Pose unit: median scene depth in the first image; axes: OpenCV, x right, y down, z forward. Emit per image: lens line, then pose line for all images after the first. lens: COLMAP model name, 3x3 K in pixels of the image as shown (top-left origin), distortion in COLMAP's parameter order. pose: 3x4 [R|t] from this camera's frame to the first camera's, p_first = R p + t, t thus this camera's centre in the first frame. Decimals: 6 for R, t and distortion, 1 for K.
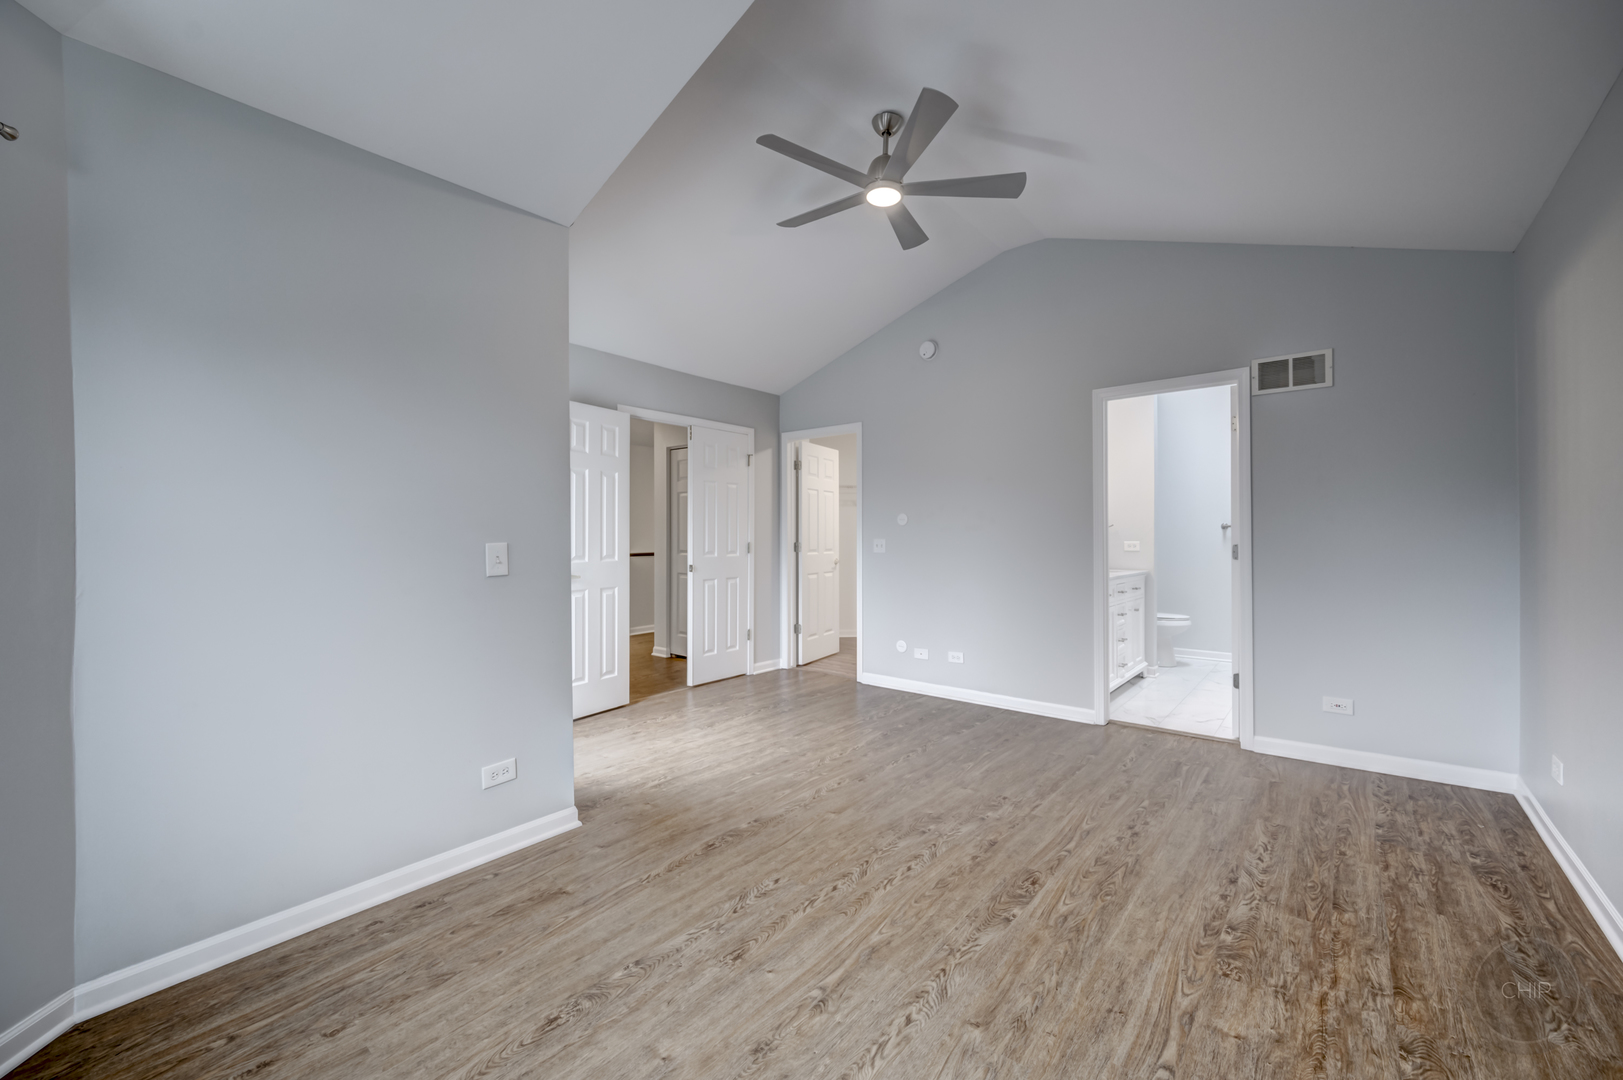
lens RADIAL K [[640.5, 0, 816.7], [0, 640.5, 533.7], [0, 0, 1]] dist [-0.000883, -0.000006]
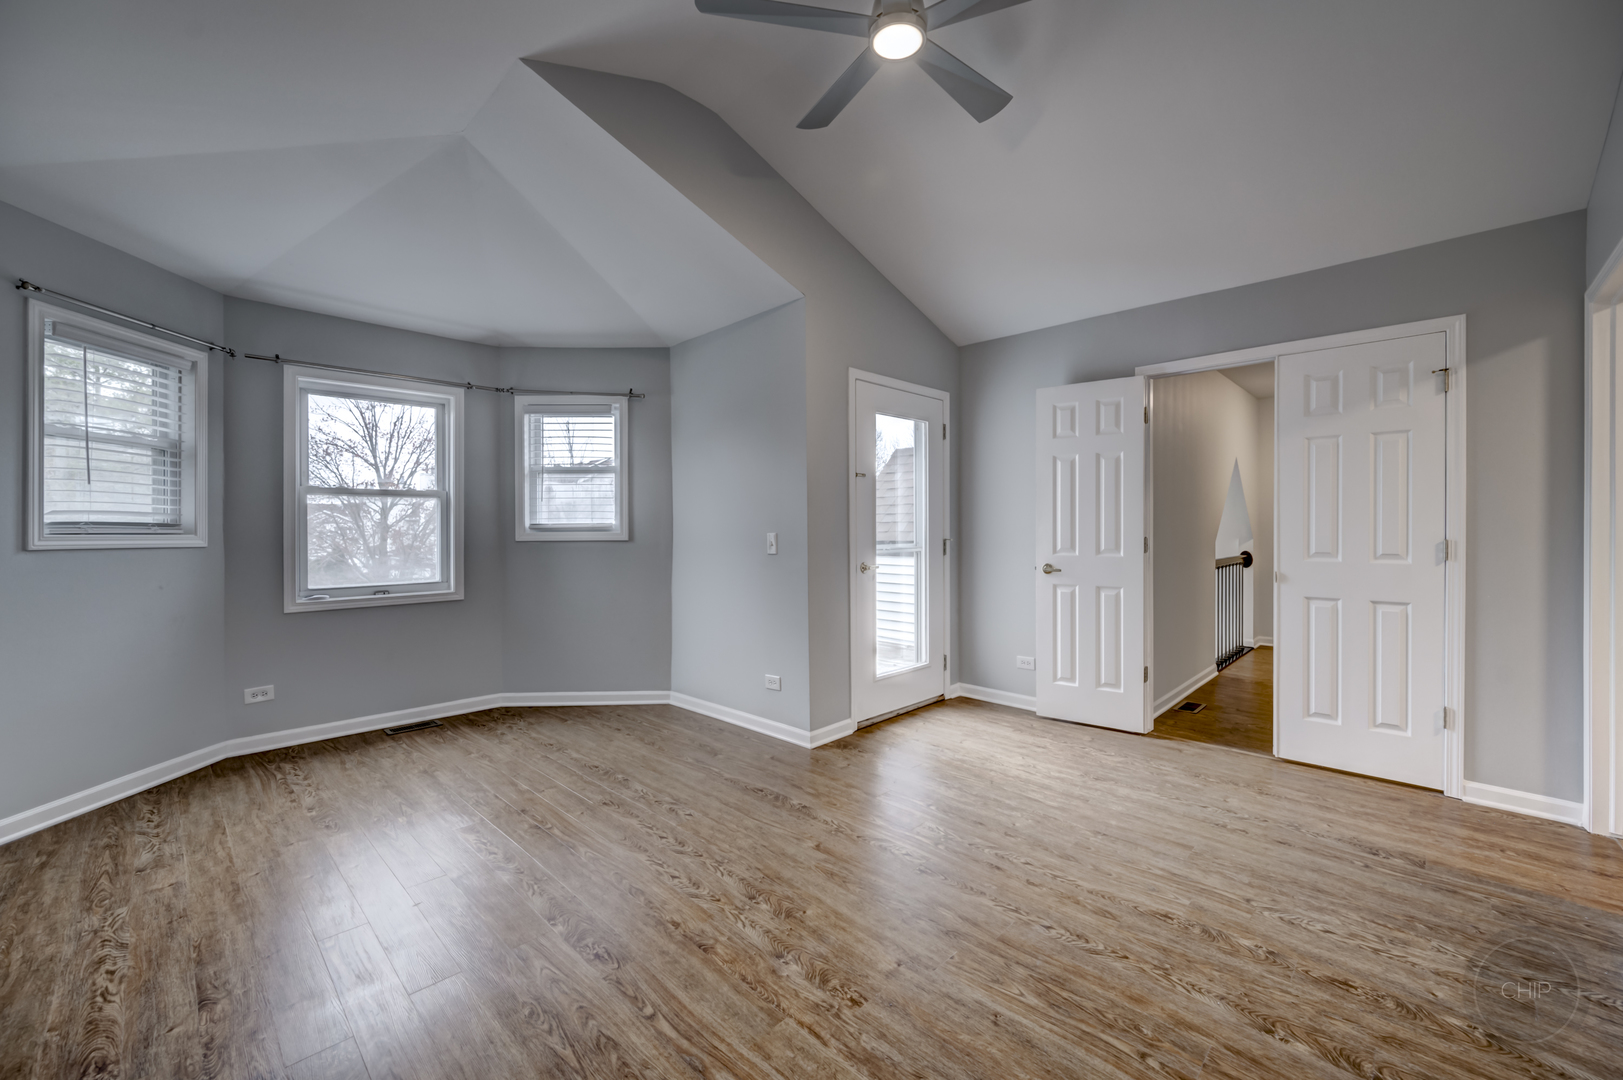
lens RADIAL K [[640.5, 0, 816.7], [0, 640.5, 533.7], [0, 0, 1]] dist [-0.000883, -0.000006]
pose [[-0.074937, 0.016128, -0.997058, 0.720356], [0.006946, 0.999853, 0.015652, -0.005143], [0.997164, -0.005753, -0.075038, 0.858032]]
